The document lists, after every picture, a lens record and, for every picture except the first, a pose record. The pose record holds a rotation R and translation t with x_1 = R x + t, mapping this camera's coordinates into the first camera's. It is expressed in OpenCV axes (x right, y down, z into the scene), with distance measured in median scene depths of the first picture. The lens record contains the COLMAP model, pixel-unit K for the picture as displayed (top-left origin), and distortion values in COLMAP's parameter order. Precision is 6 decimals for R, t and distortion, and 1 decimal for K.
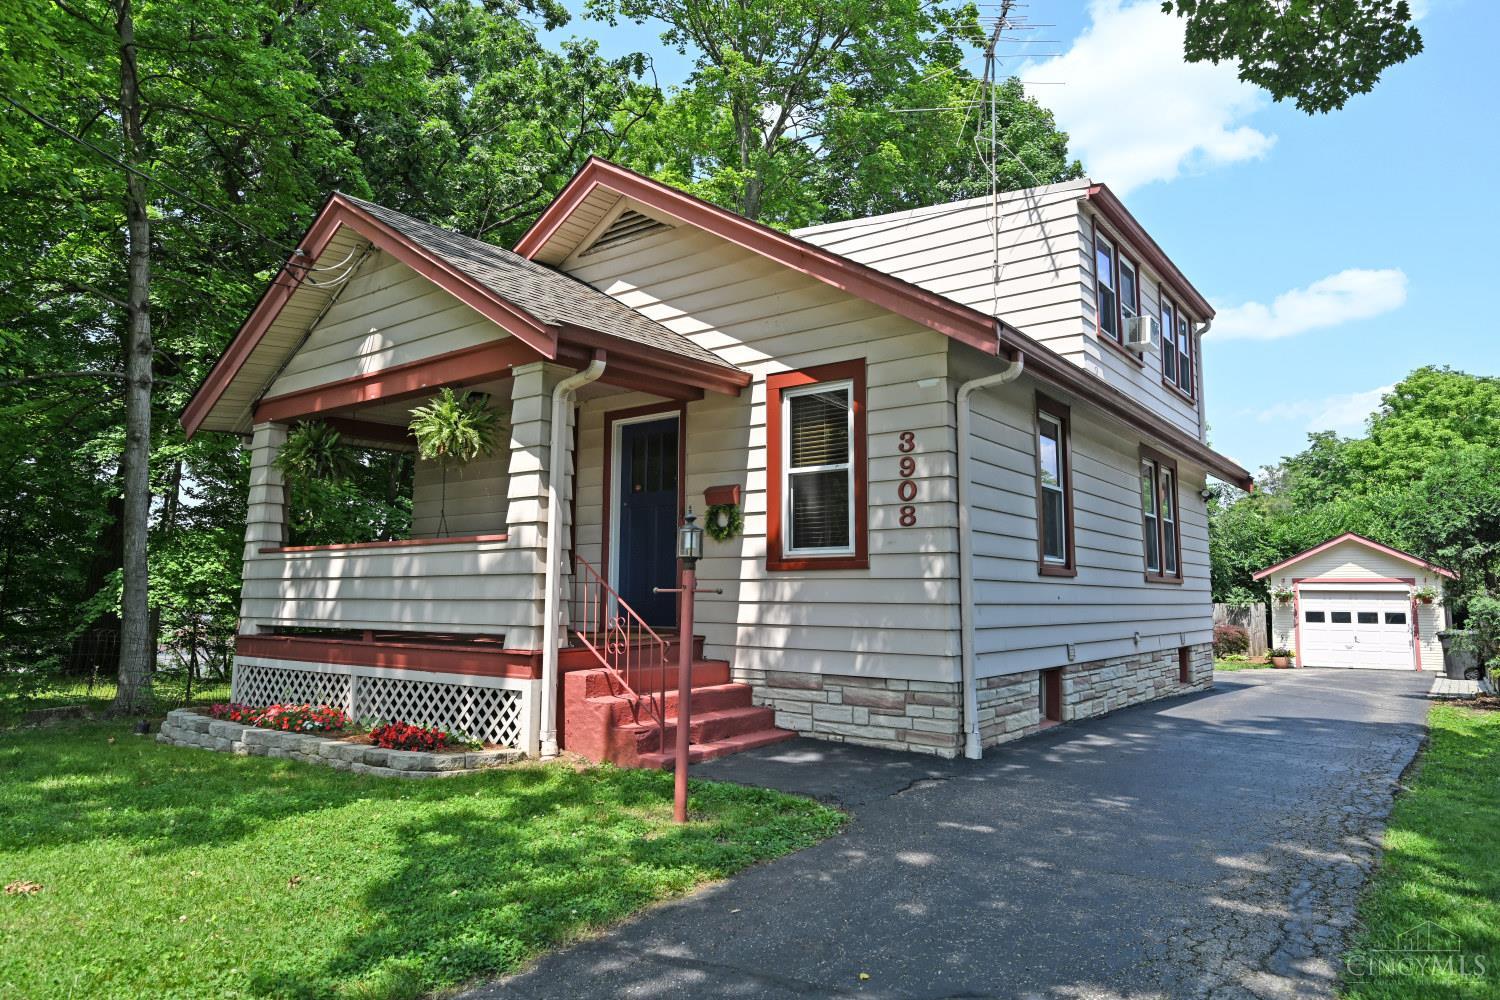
lens RADIAL K [[935.9, 0, 751.4], [0, 935.9, 496.4], [0, 0, 1]] dist [-0.018434, -0.000669]
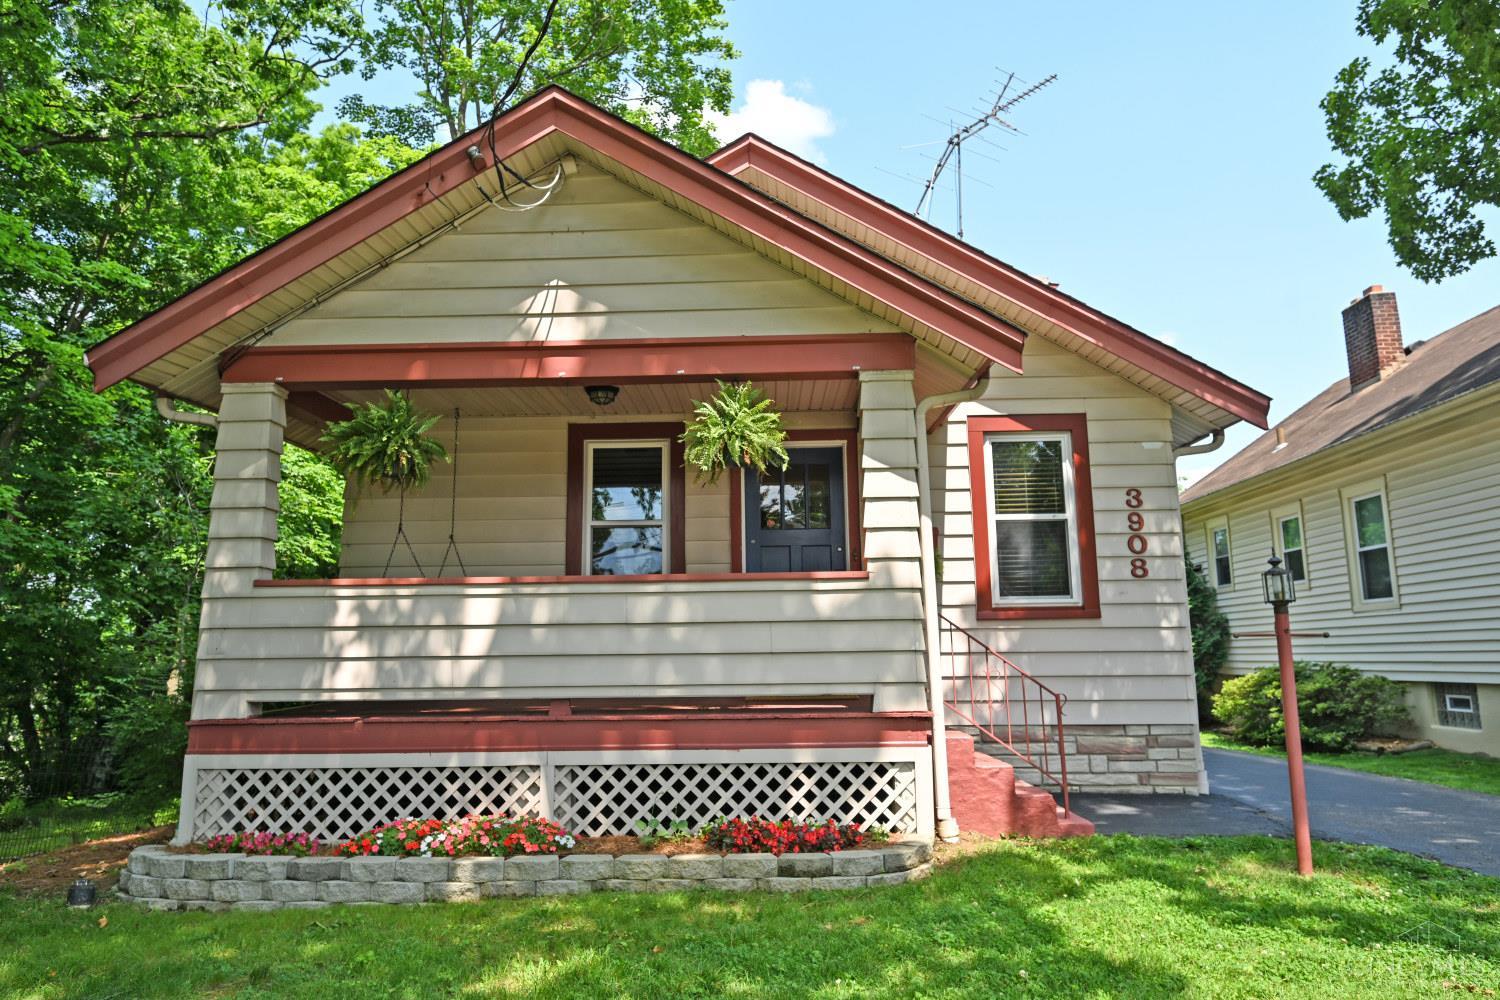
lens RADIAL K [[965.6, 0, 748.4], [0, 965.6, 500.6], [0, 0, 1]] dist [-0.016566, 0.000219]
pose [[0.821319, 0.079262, 0.564936, -0.792408], [-0.047760, 0.996378, -0.070360, 0.041380], [-0.568466, 0.030807, 0.822130, 0.344643]]
